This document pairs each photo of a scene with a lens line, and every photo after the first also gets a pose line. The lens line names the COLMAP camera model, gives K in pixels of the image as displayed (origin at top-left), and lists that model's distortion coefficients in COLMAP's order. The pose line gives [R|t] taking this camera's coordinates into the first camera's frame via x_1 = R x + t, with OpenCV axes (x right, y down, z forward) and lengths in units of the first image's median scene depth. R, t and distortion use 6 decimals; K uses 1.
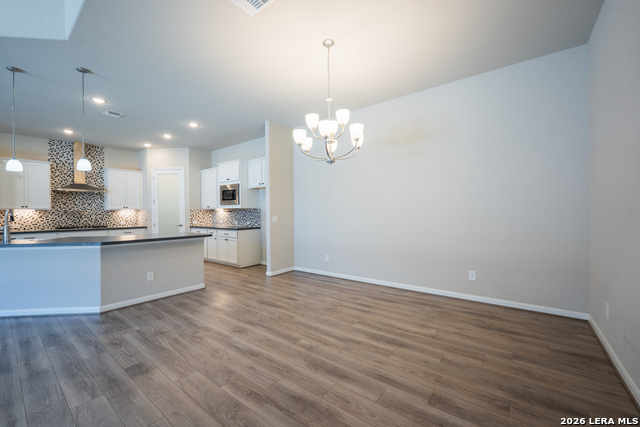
lens RADIAL K [[258.4, 0, 317.3], [0, 258.4, 215.1], [0, 0, 1]] dist [-0.015942, -0.000311]
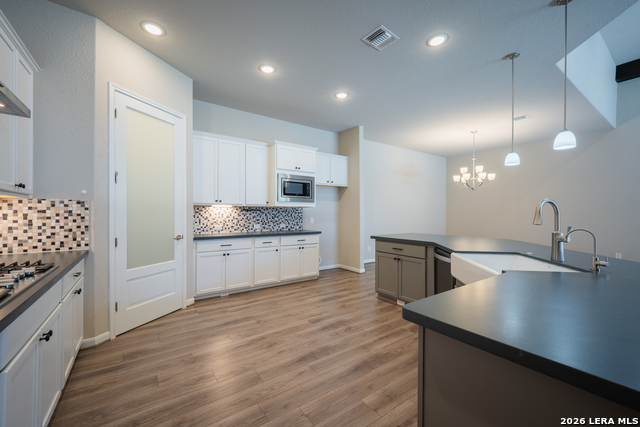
lens RADIAL K [[257.0, 0, 314.1], [0, 257.0, 213.8], [0, 0, 1]] dist [0.009913, -0.000139]
pose [[0.298485, 0.008414, 0.954377, -0.994230], [0.006212, 0.999923, -0.010758, 0.003464], [-0.954394, 0.009139, 0.298410, 0.690255]]
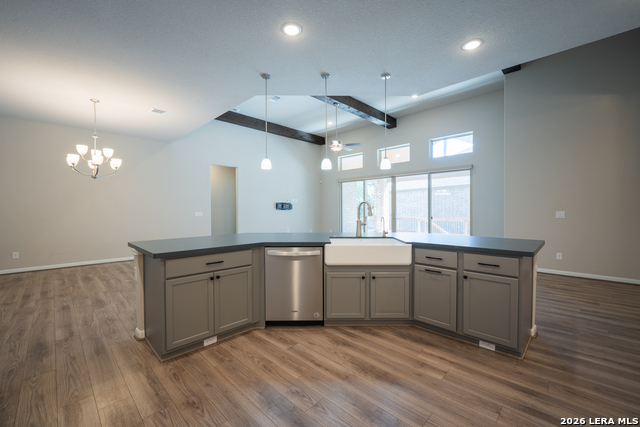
lens RADIAL K [[261.5, 0, 315.1], [0, 261.5, 213.5], [0, 0, 1]] dist [-0.011430, -0.000619]
pose [[-0.992069, 0.013046, 0.125015, -0.621931], [0.016604, 0.999485, 0.027465, -0.005340], [-0.124593, 0.029323, -0.991775, 1.027660]]
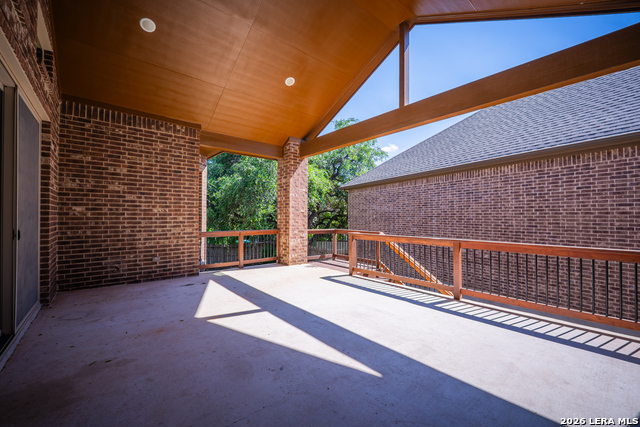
lens RADIAL K [[258.4, 0, 317.3], [0, 258.4, 215.1], [0, 0, 1]] dist [-0.015942, -0.000311]
pose [[-0.978845, 0.006870, 0.204488, -1.246480], [0.008436, 0.999941, 0.006788, 0.031952], [-0.204429, 0.008370, -0.978846, -0.285795]]
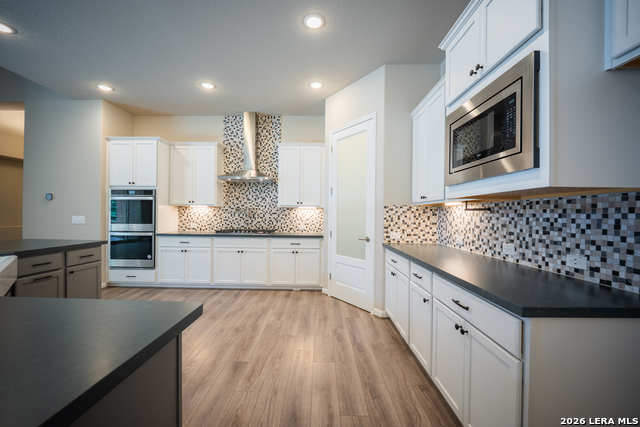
lens RADIAL K [[261.5, 0, 315.1], [0, 261.5, 213.5], [0, 0, 1]] dist [-0.011430, -0.000619]
pose [[0.598067, 0.013806, -0.801327, -0.229823], [-0.025929, 0.999662, -0.002129, -0.004063], [0.801026, 0.022051, 0.598223, 0.704457]]
